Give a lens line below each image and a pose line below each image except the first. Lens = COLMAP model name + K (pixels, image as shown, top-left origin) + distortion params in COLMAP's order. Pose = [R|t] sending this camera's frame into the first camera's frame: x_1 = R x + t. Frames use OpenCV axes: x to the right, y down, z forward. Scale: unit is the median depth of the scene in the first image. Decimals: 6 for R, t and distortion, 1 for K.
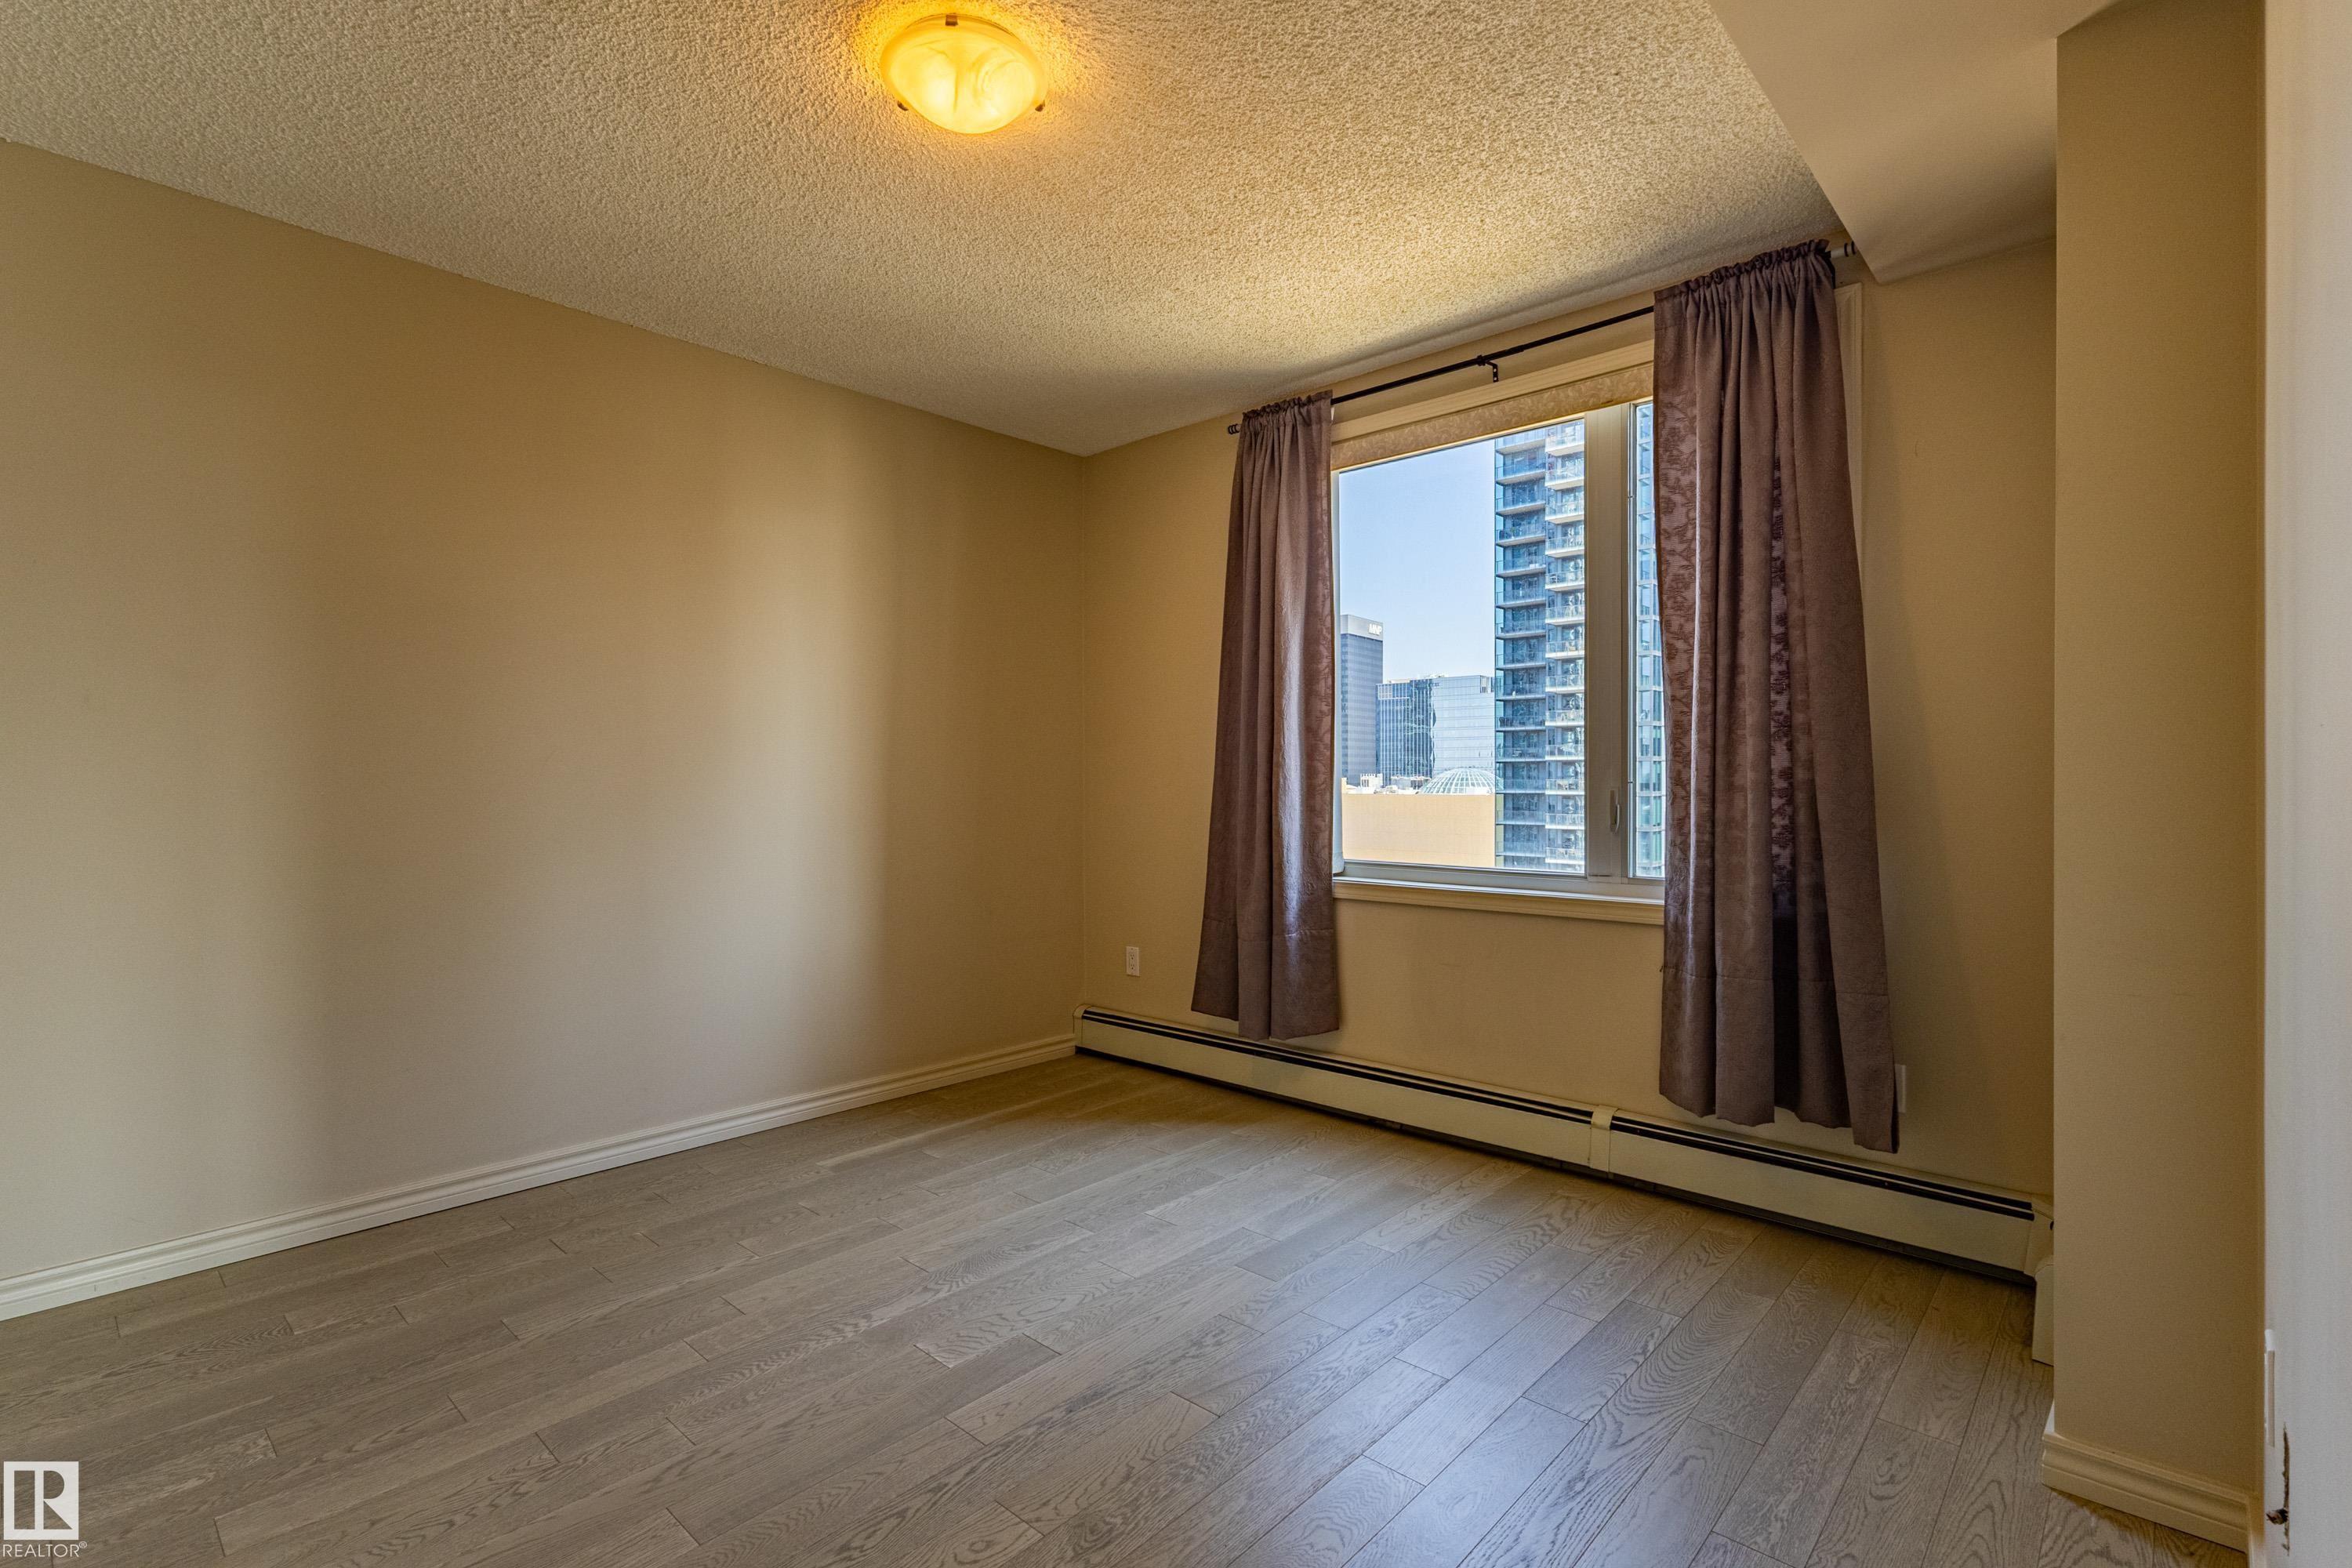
lens RADIAL K [[1094.5, 0, 1176.0], [0, 1094.5, 784.0], [0, 0, 1]] dist [0.019646, -0.000030]
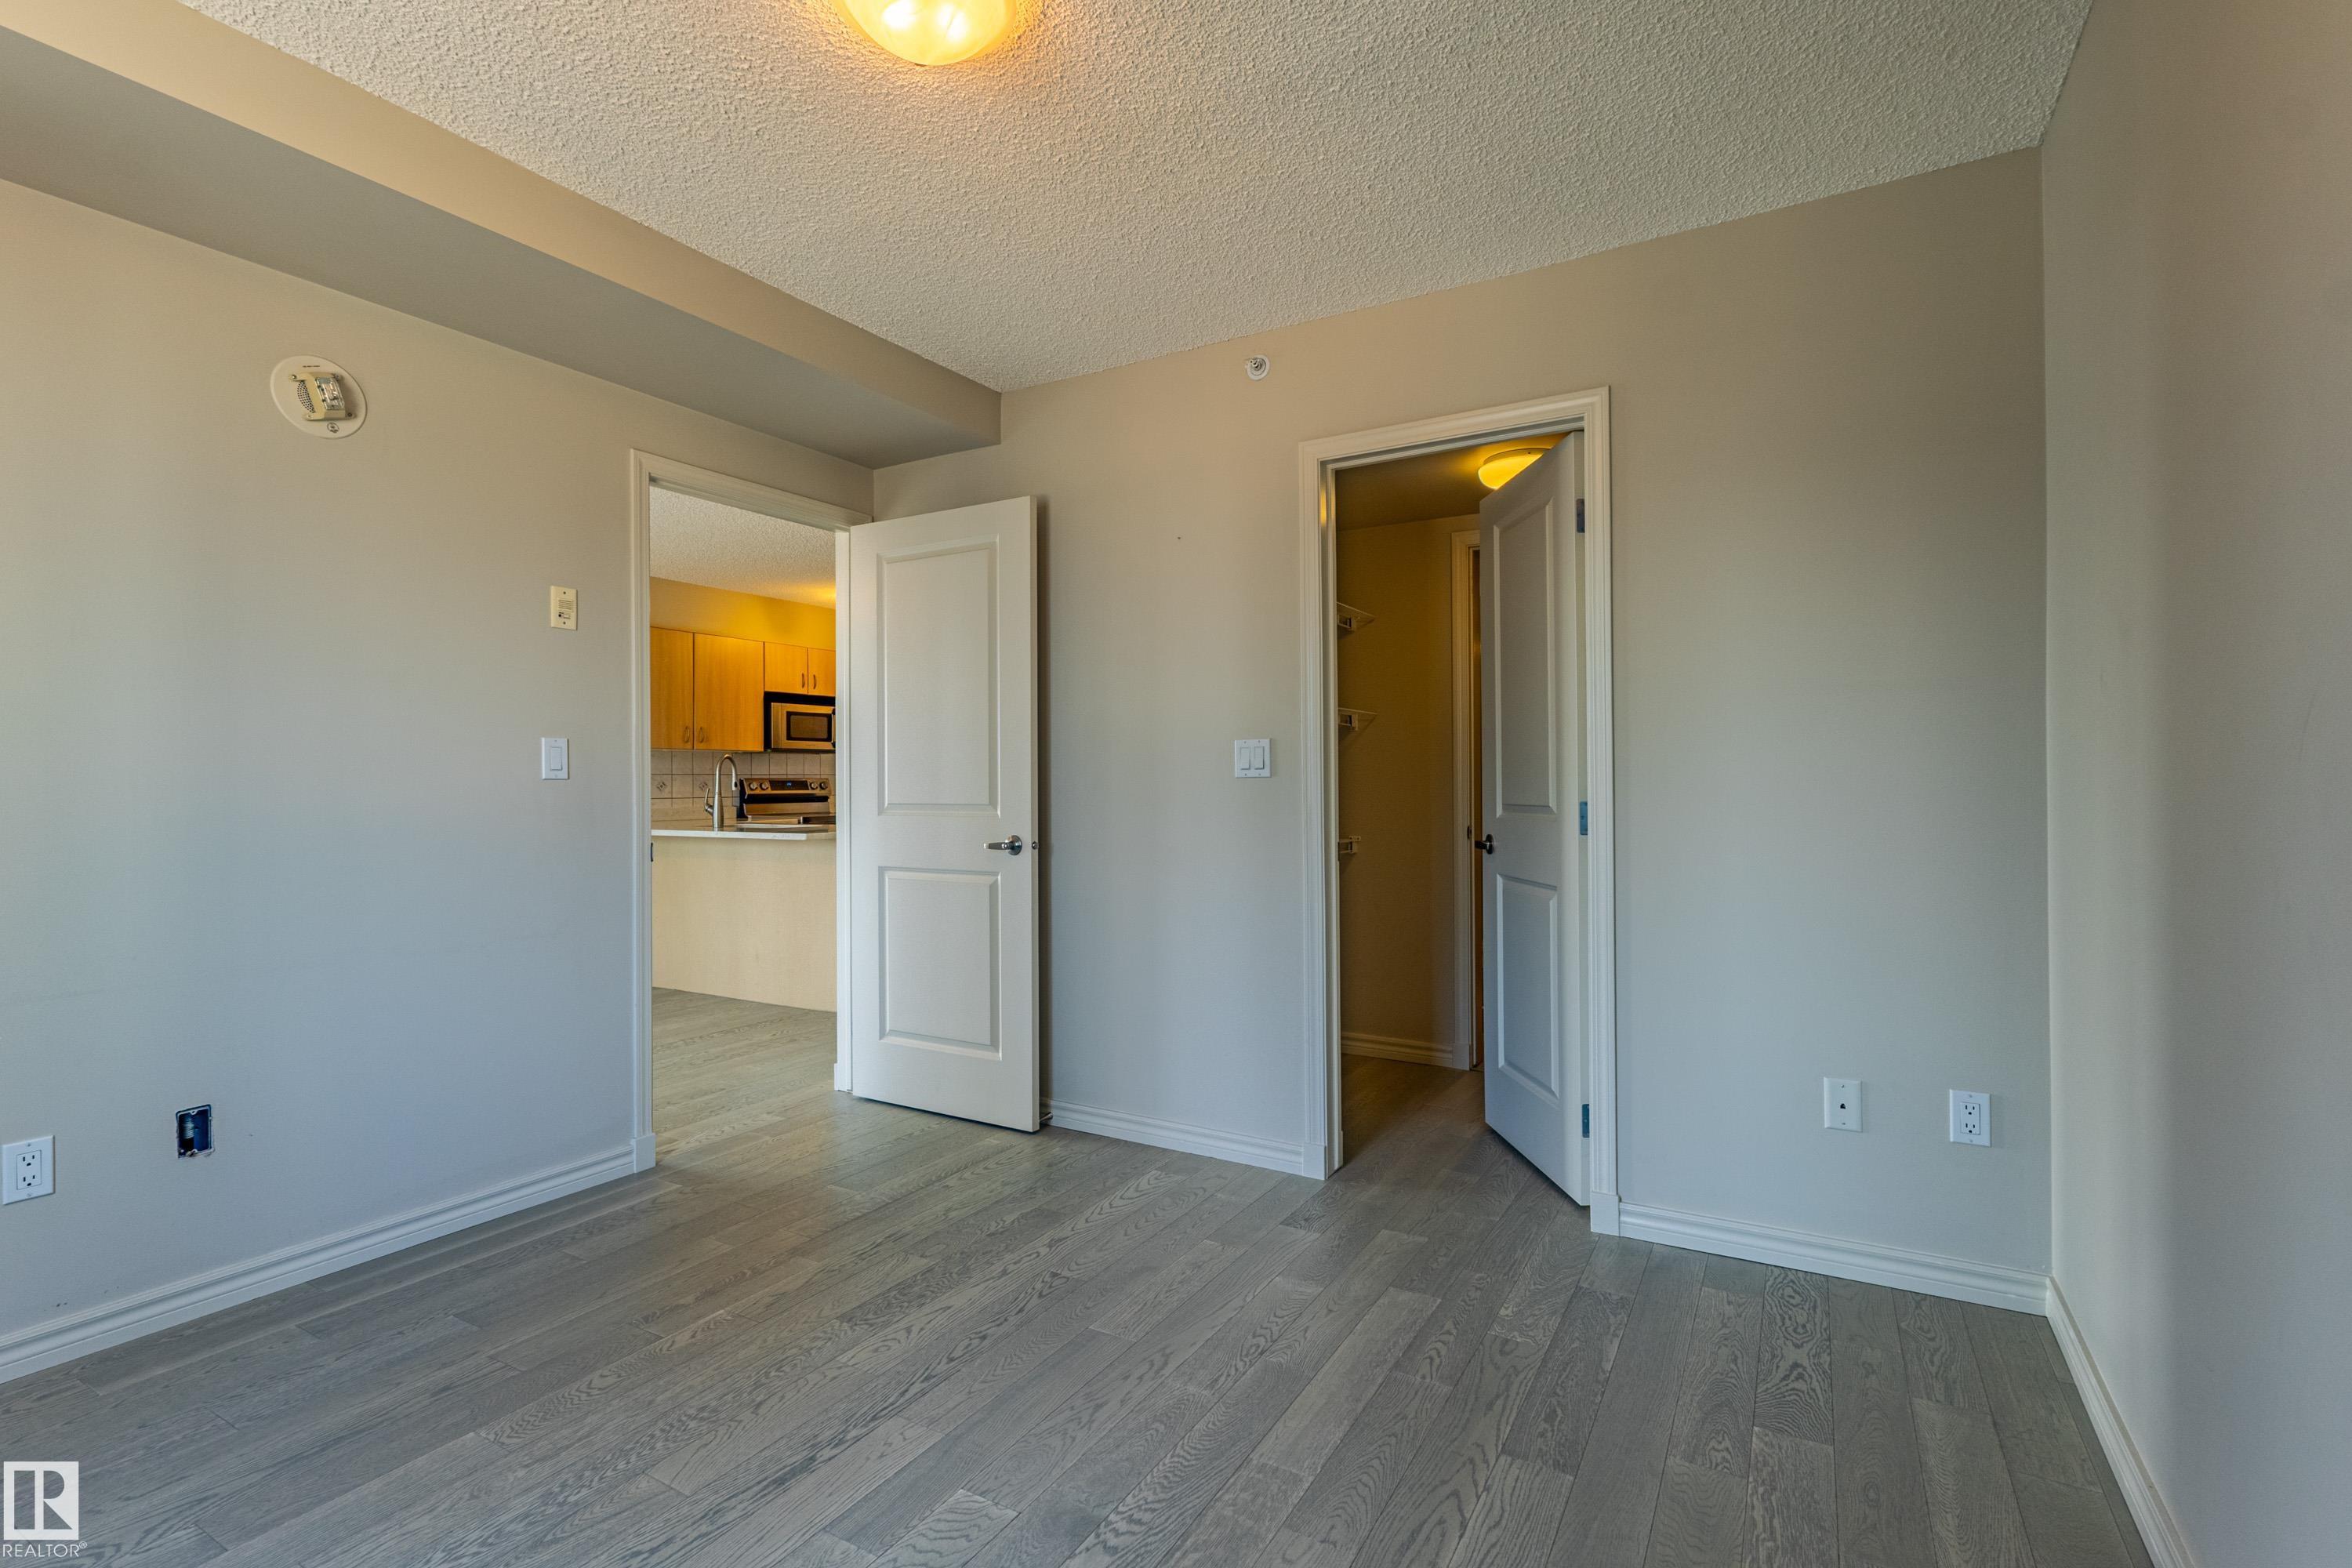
lens RADIAL K [[1094.5, 0, 1176.0], [0, 1094.5, 784.0], [0, 0, 1]] dist [0.019646, -0.000030]
pose [[-0.976638, 0.008832, -0.214712, -0.023659], [0.007995, 0.999957, 0.004770, -0.001139], [0.214745, 0.002942, -0.976666, 0.231749]]
